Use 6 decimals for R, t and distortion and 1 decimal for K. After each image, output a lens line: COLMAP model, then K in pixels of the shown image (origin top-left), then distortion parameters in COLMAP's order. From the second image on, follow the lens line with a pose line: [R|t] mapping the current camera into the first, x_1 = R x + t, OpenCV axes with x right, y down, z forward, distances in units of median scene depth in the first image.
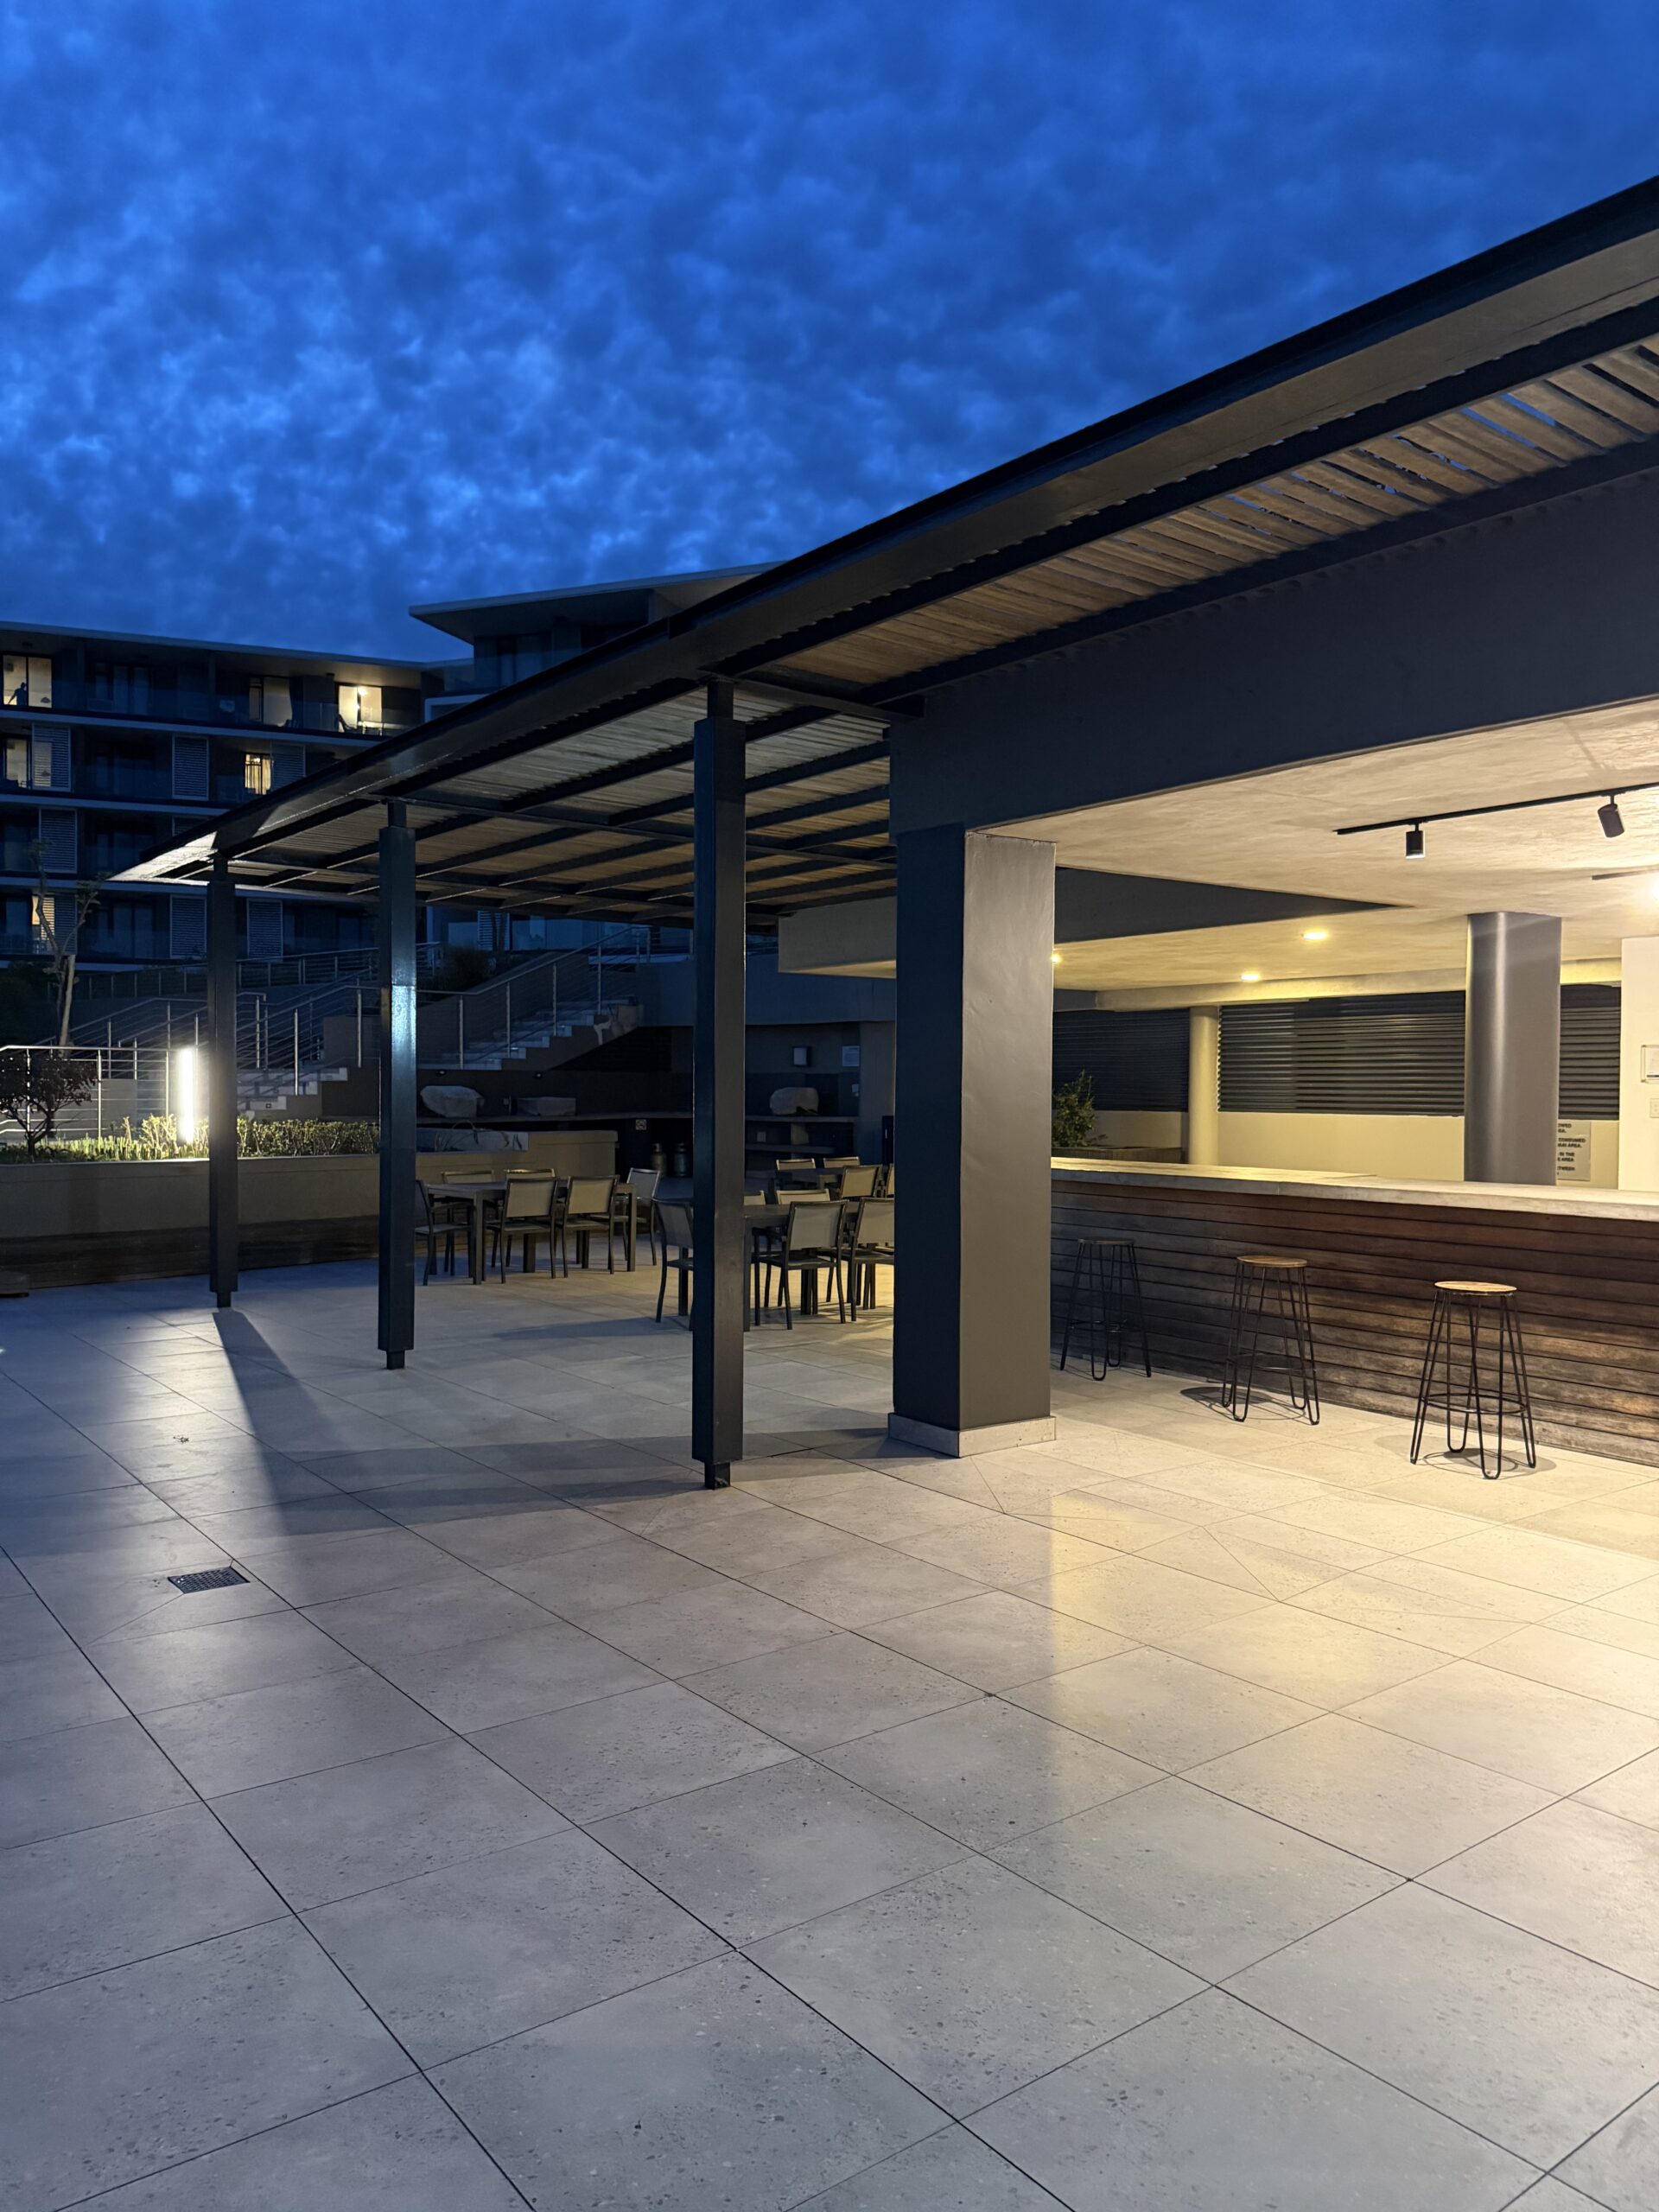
lens RADIAL K [[1586.5, 0, 839.0], [0, 1586.5, 1116.6], [0, 0, 1]] dist [0.076260, -0.093520]
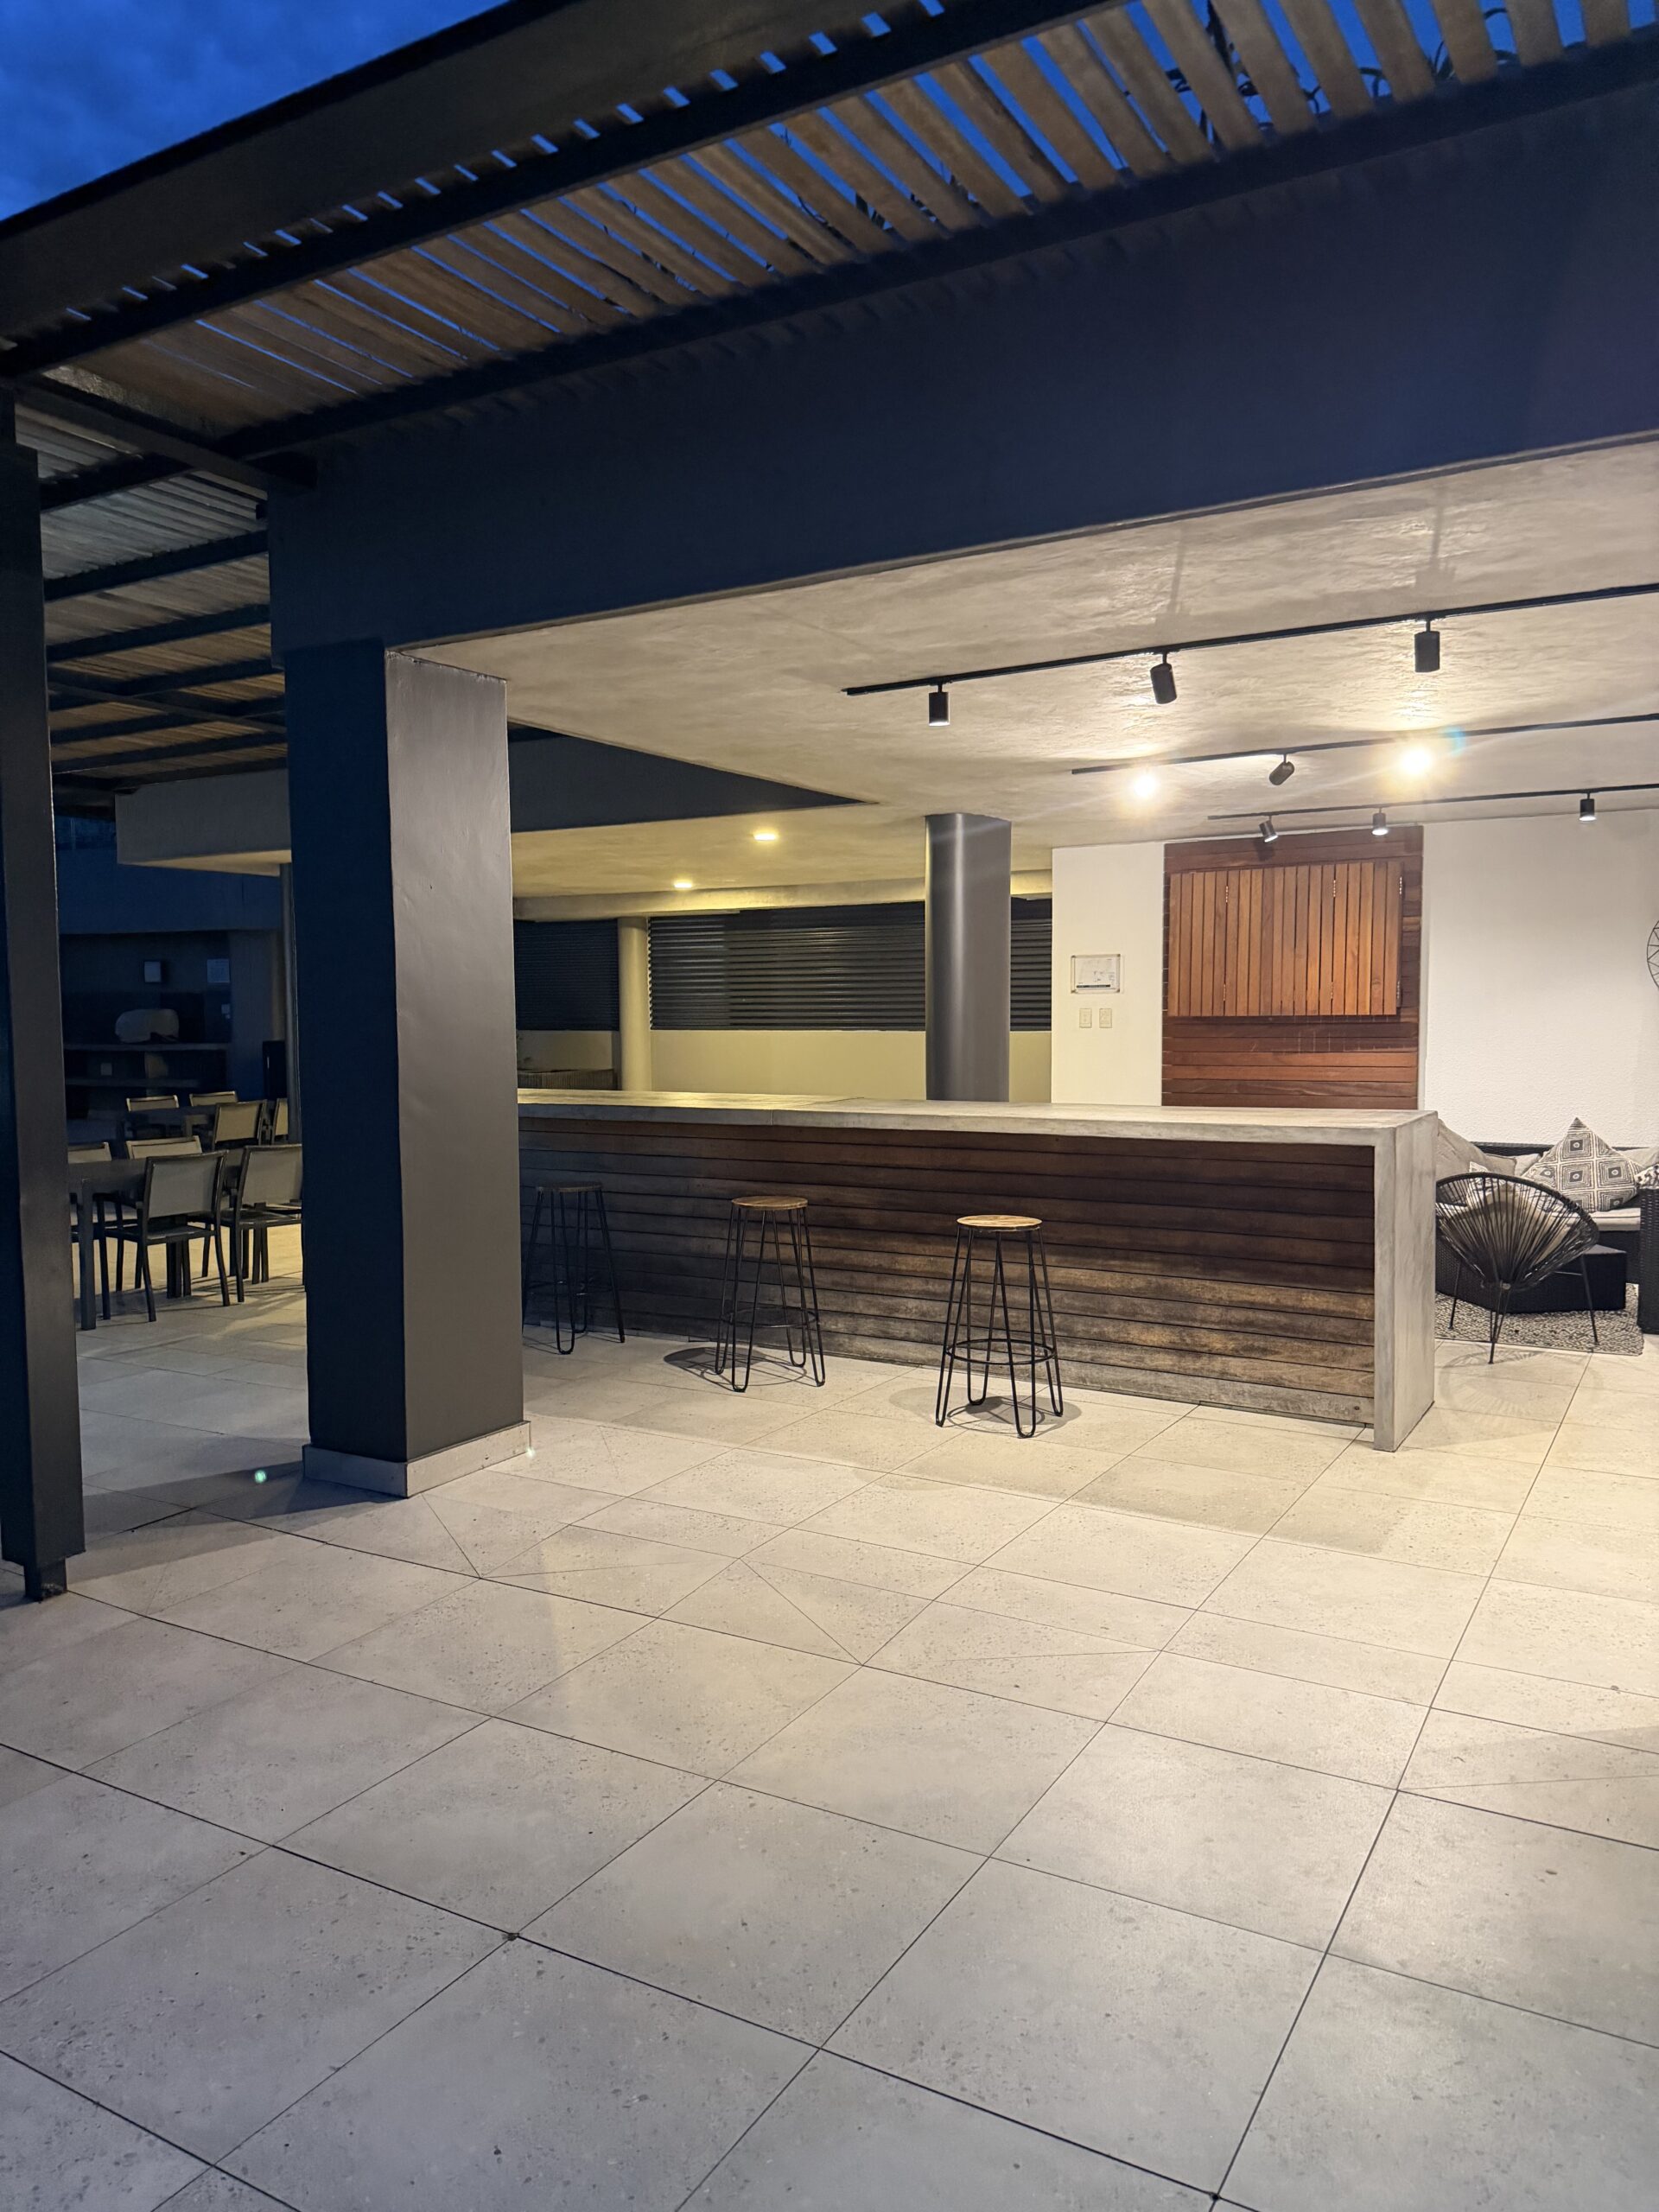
lens RADIAL K [[1586.5, 0, 860.0], [0, 1586.5, 1118.9], [0, 0, 1]] dist [0.076260, -0.093520]
pose [[0.925288, -0.038635, 0.377293, -0.004978], [0.019213, 0.998296, 0.055108, -0.000488], [-0.378779, -0.043742, 0.924453, 0.210002]]
